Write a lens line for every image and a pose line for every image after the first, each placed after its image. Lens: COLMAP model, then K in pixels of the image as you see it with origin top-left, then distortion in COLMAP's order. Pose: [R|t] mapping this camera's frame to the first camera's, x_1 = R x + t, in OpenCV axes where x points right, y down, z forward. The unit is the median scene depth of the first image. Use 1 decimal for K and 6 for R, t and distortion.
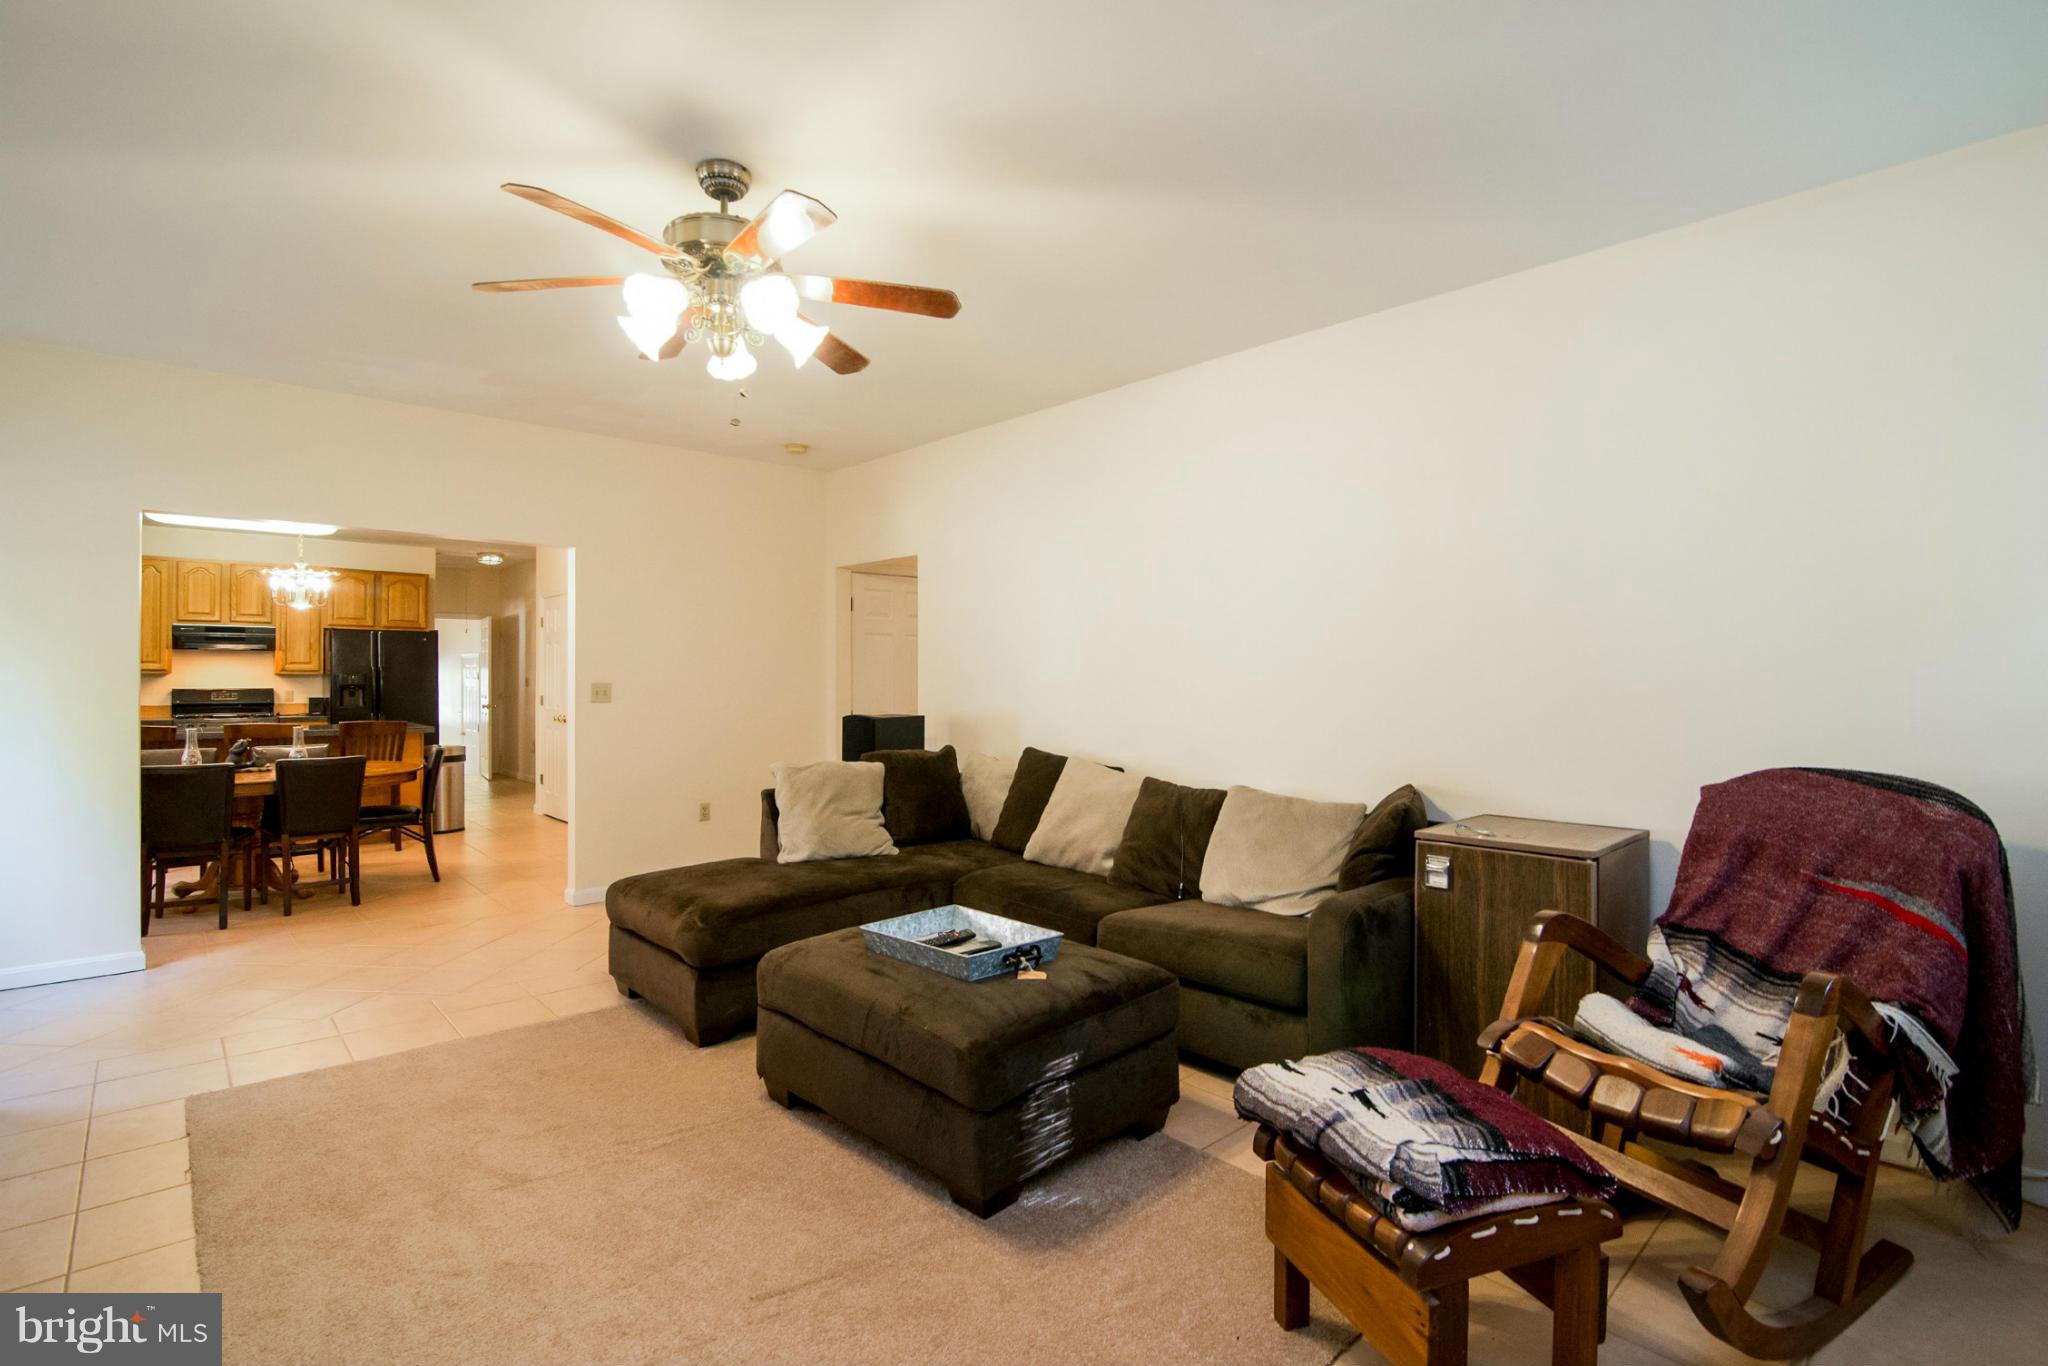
lens RADIAL K [[952.3, 0, 1017.9], [0, 952.3, 689.5], [0, 0, 1]] dist [-0.019257, -0.001219]
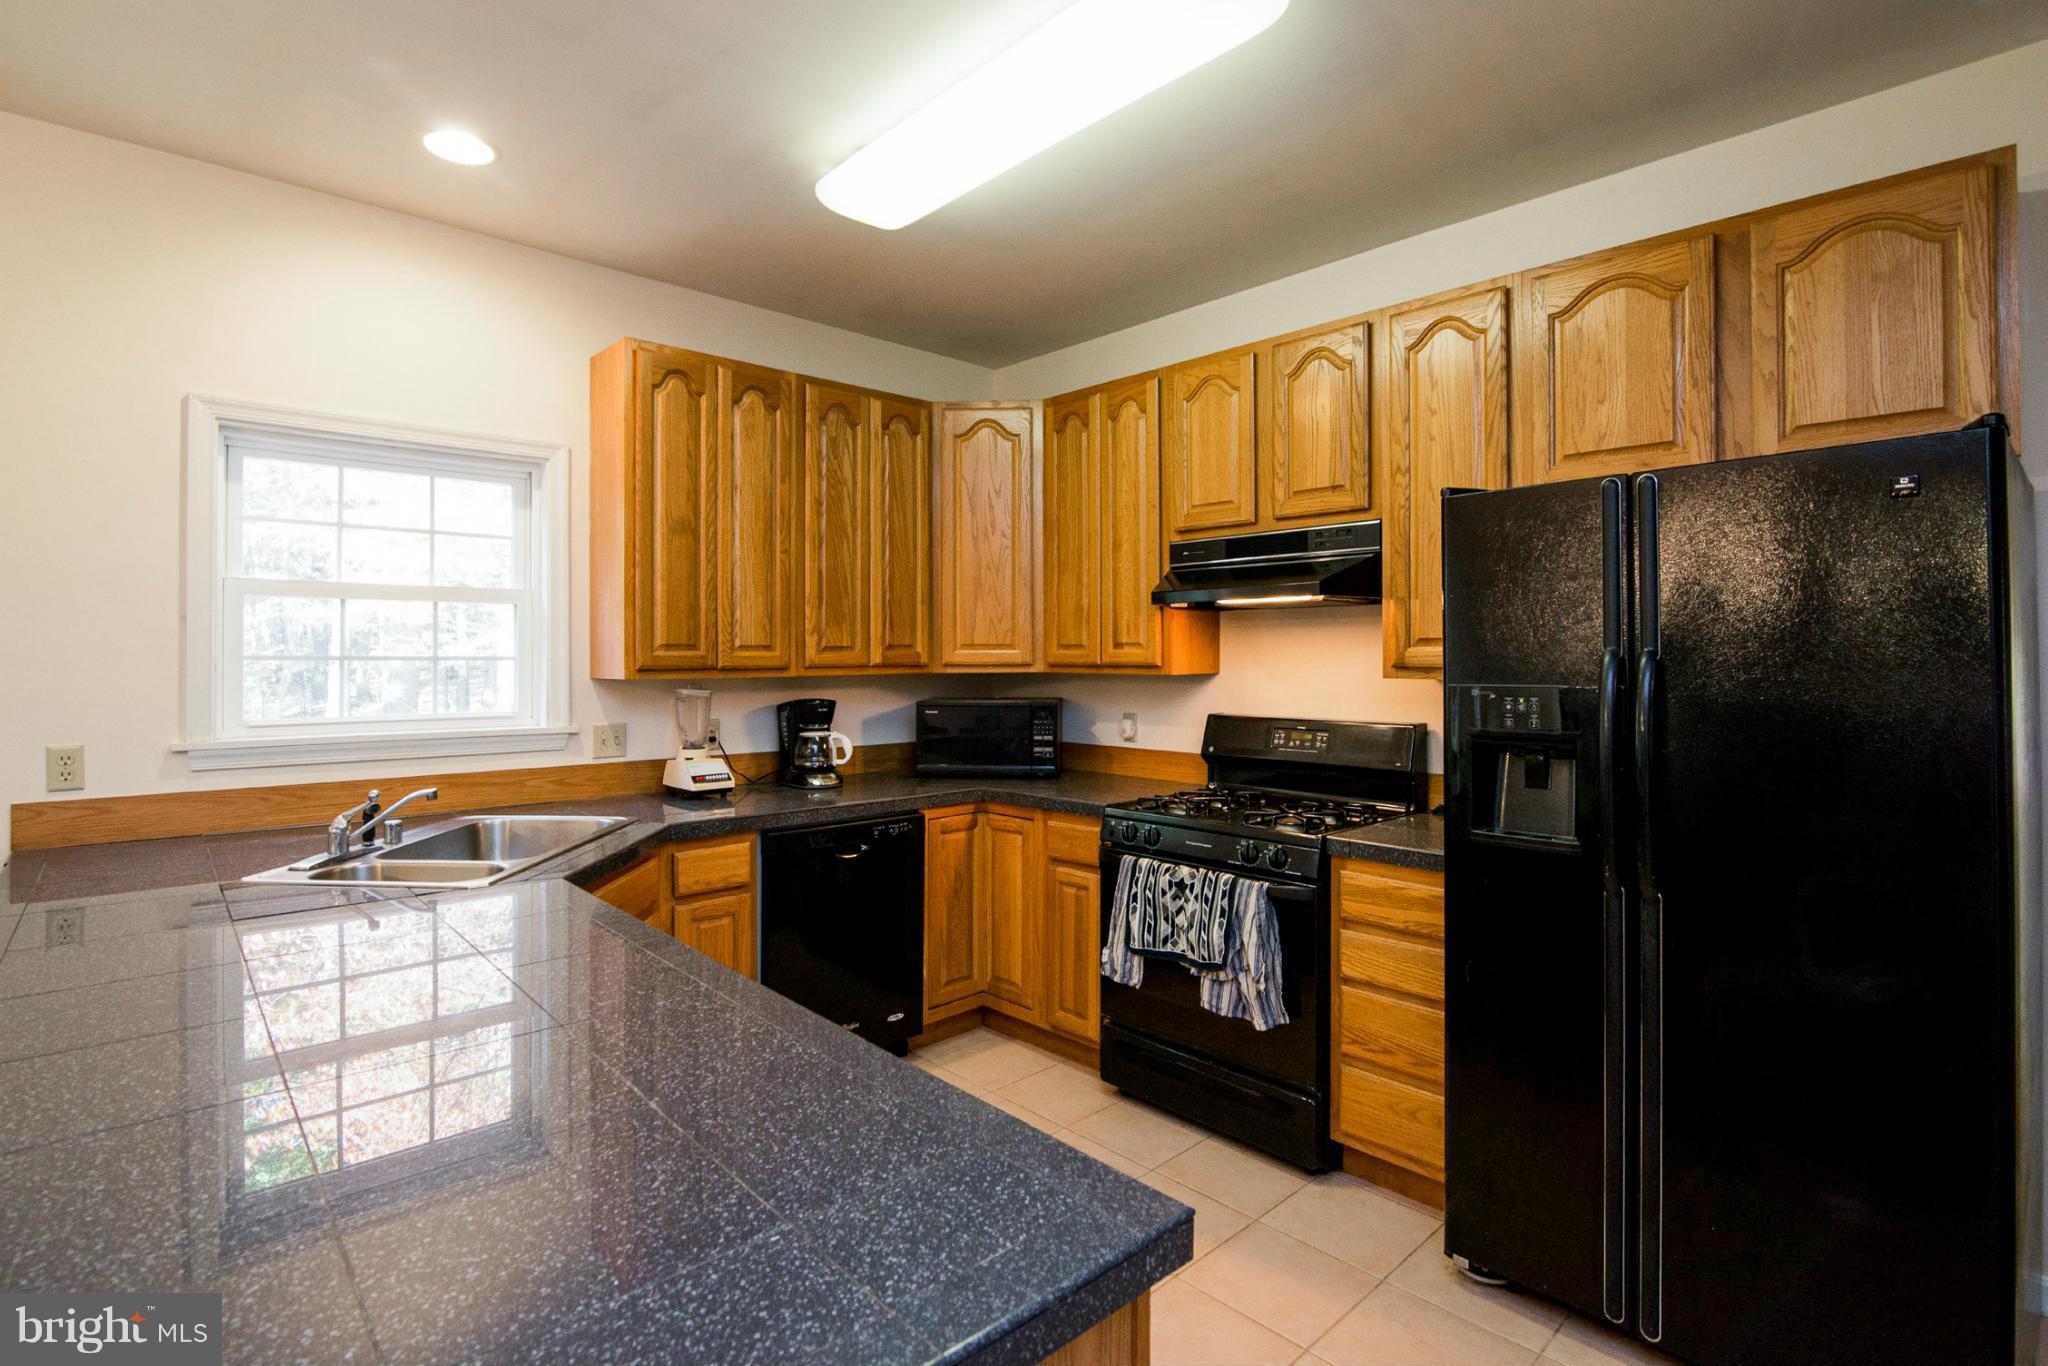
lens RADIAL K [[952.3, 0, 1042.8], [0, 952.3, 648.7], [0, 0, 1]] dist [-0.019257, -0.001219]
pose [[0.002491, -0.003919, -0.999989, -0.481759], [-0.004131, 0.999984, -0.003929, -0.023894], [0.999988, 0.004140, 0.002475, 0.885129]]
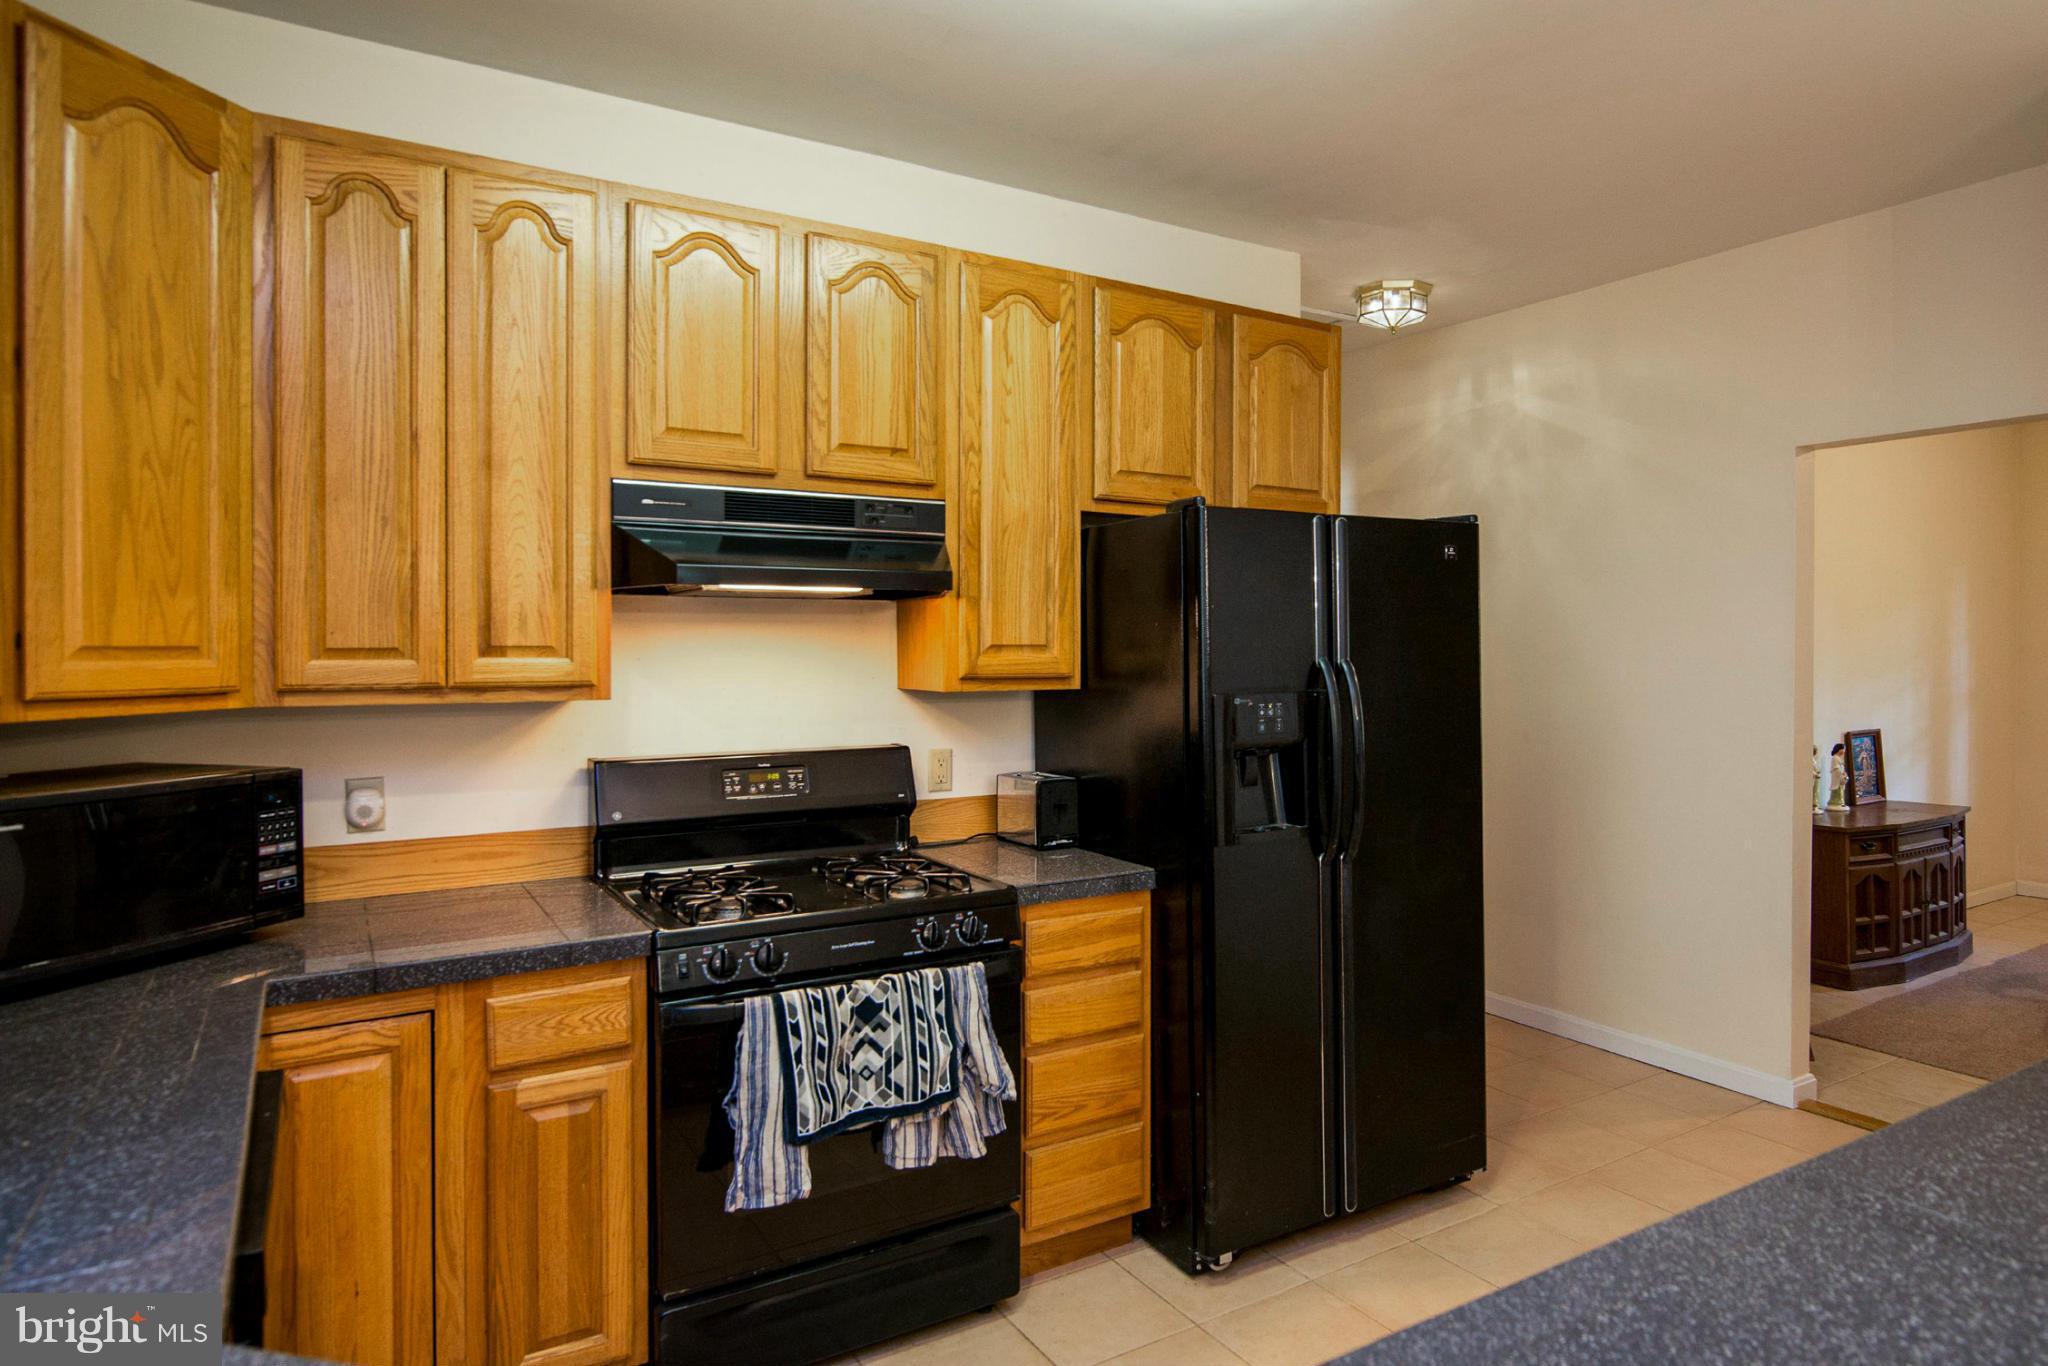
lens RADIAL K [[1183.0, 0, 1029.2], [0, 1183.0, 656.7], [0, 0, 1]] dist [-0.016966, 0.000832]
pose [[0.974047, 0.002917, -0.226325, -0.690031], [-0.002342, 0.999993, 0.002808, -0.026364], [0.226332, -0.002205, 0.974048, 0.694172]]
